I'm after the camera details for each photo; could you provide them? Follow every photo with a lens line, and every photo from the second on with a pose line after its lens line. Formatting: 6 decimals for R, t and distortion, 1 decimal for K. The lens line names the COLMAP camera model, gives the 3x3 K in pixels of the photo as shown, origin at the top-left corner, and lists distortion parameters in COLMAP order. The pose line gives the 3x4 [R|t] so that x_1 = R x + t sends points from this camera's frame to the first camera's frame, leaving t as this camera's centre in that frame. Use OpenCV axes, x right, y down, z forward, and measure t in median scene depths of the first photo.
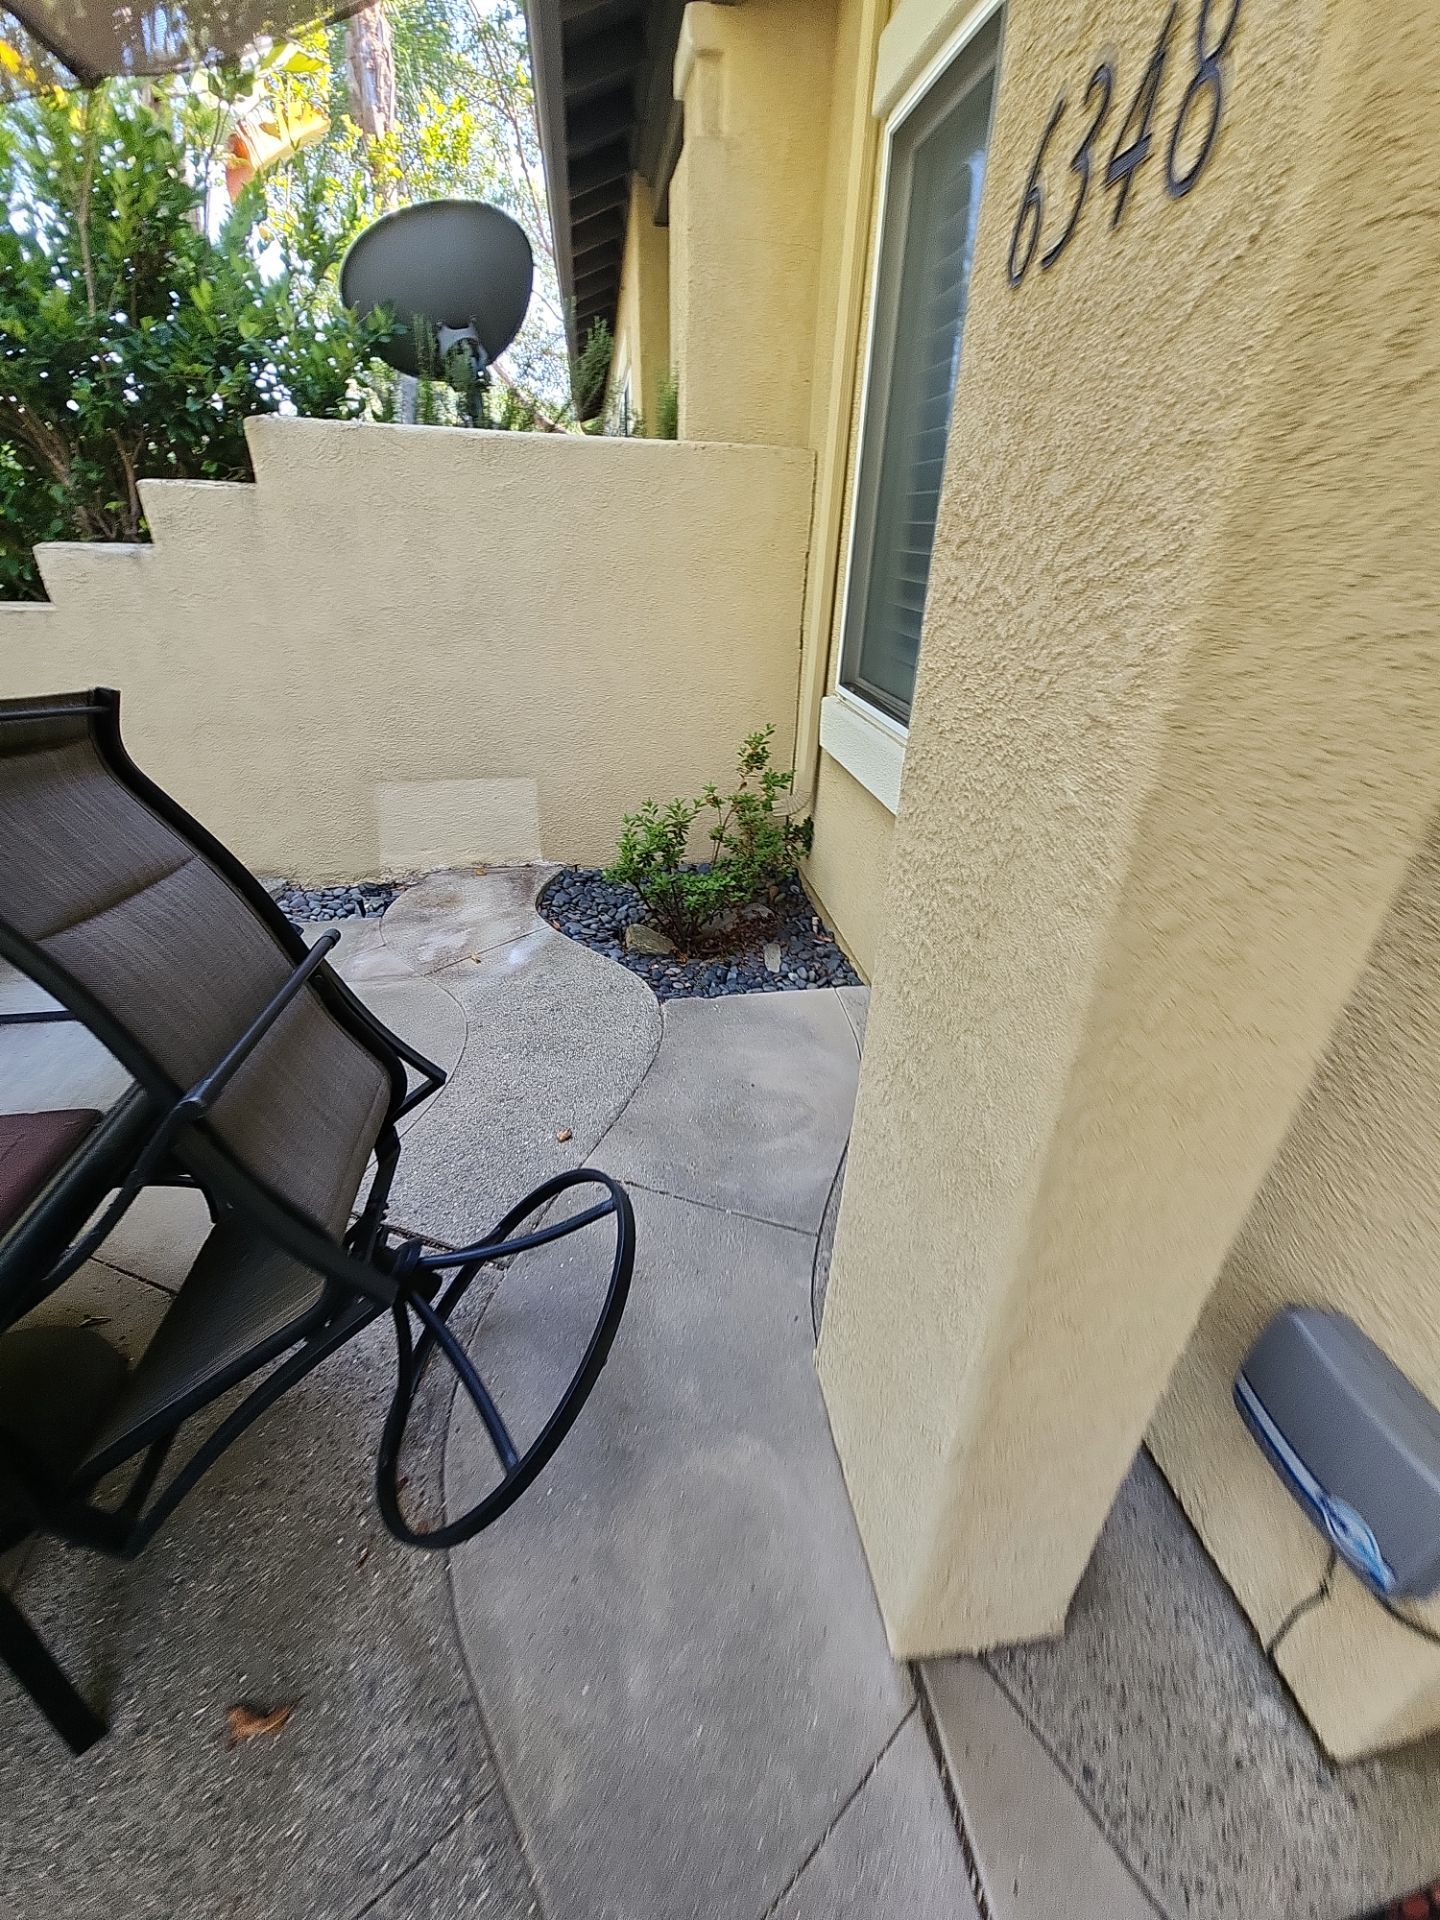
lens RADIAL K [[780.0, 0, 724.1], [0, 780.0, 955.2], [0, 0, 1]] dist [-0.000877, -0.000472]
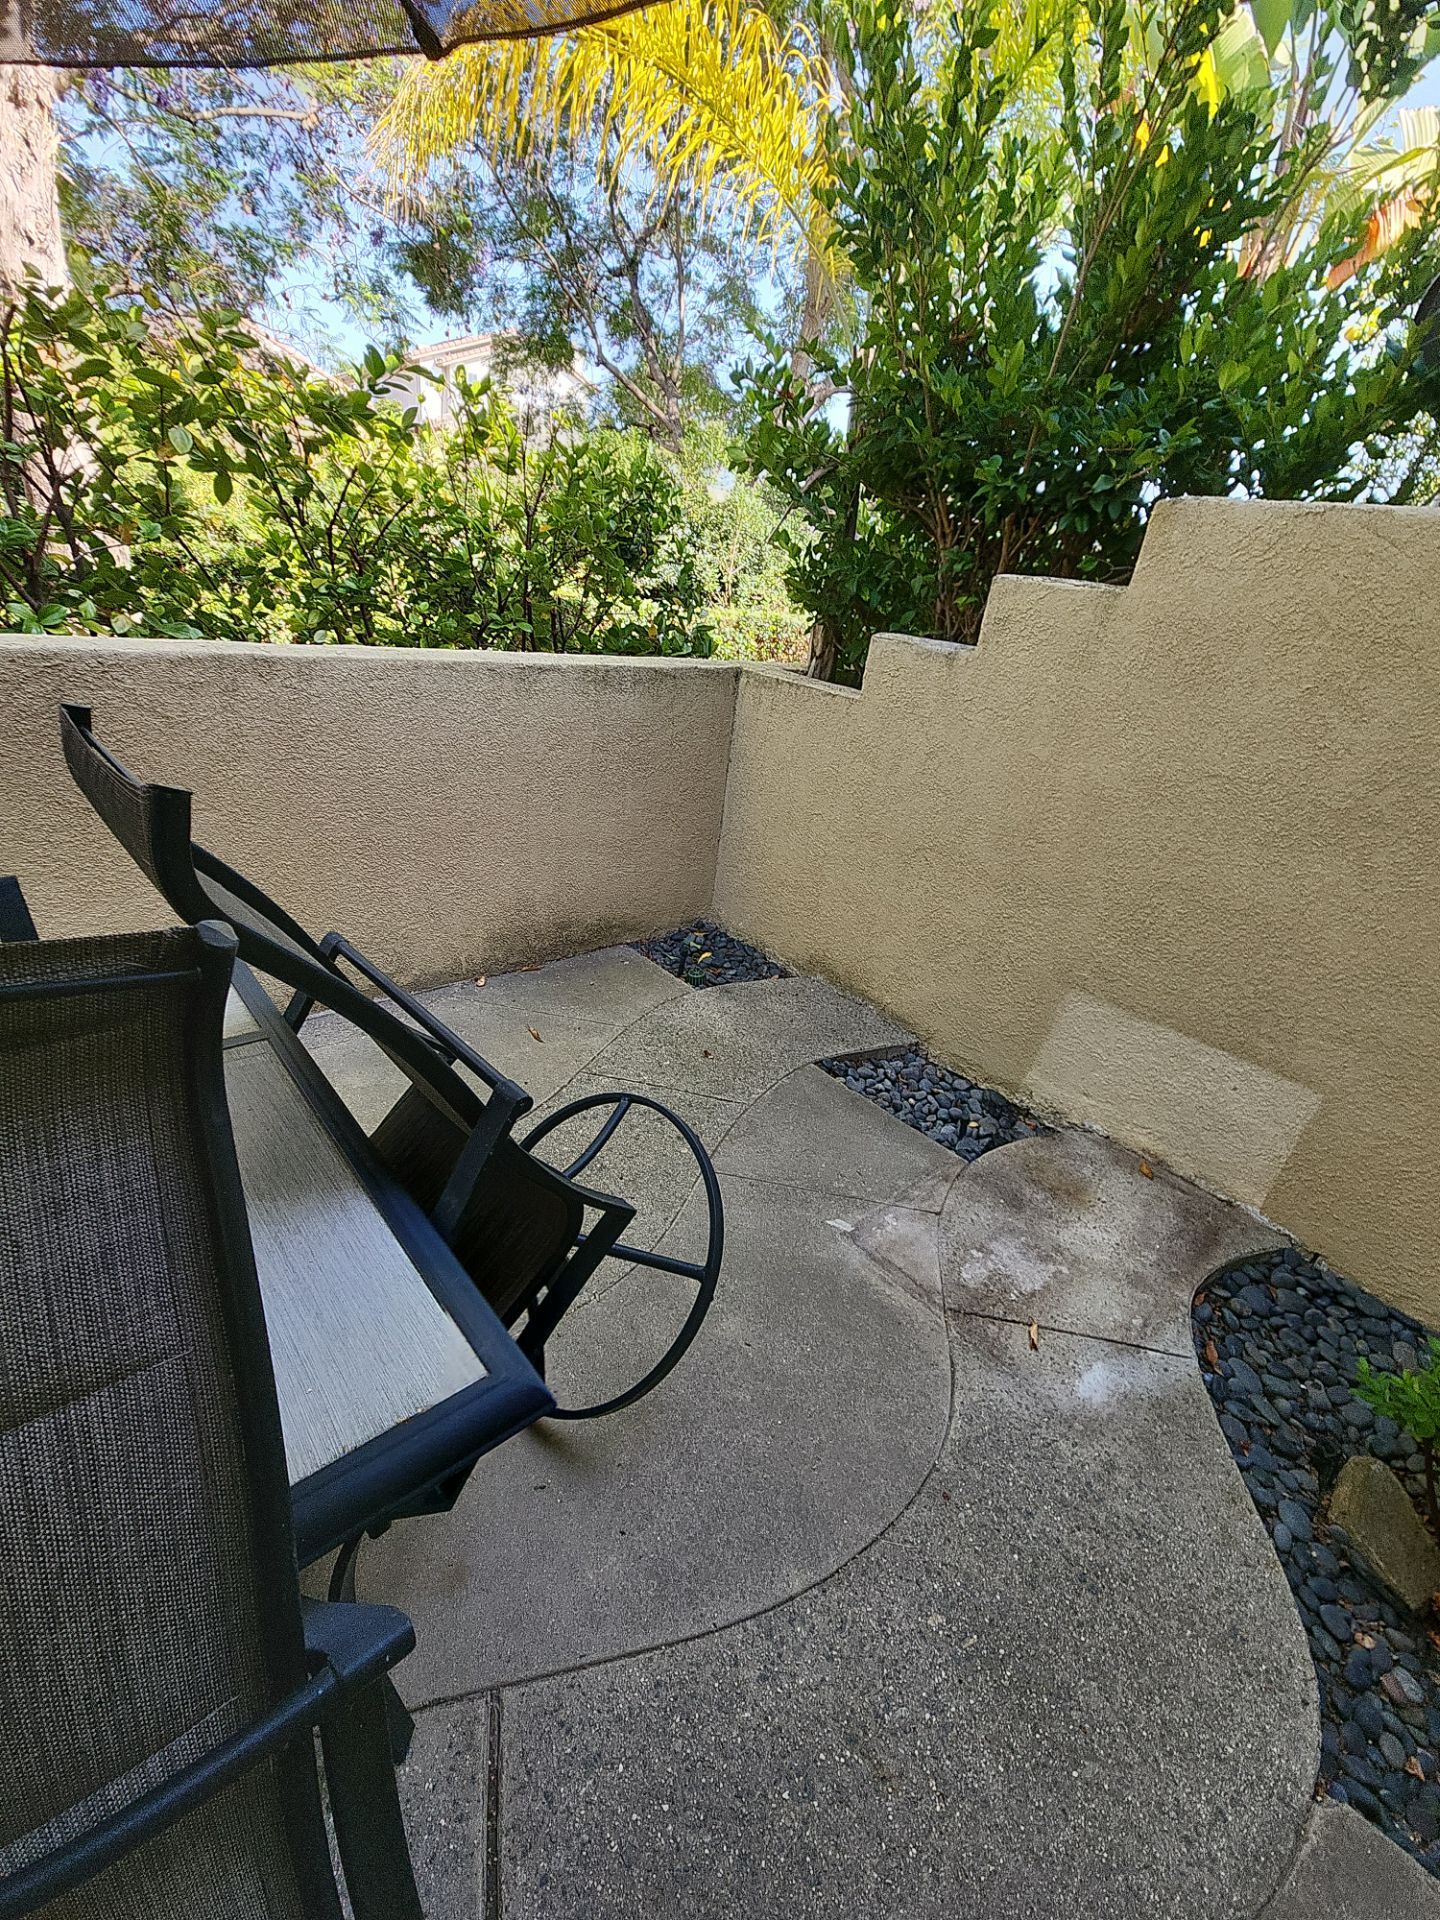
lens RADIAL K [[780.0, 0, 722.4], [0, 780.0, 967.9], [0, 0, 1]] dist [-0.000877, -0.000472]
pose [[0.542318, 0.400268, -0.738700, -0.104053], [-0.461146, 0.876759, 0.136525, -0.196375], [0.702308, 0.266608, 0.660063, 0.317098]]
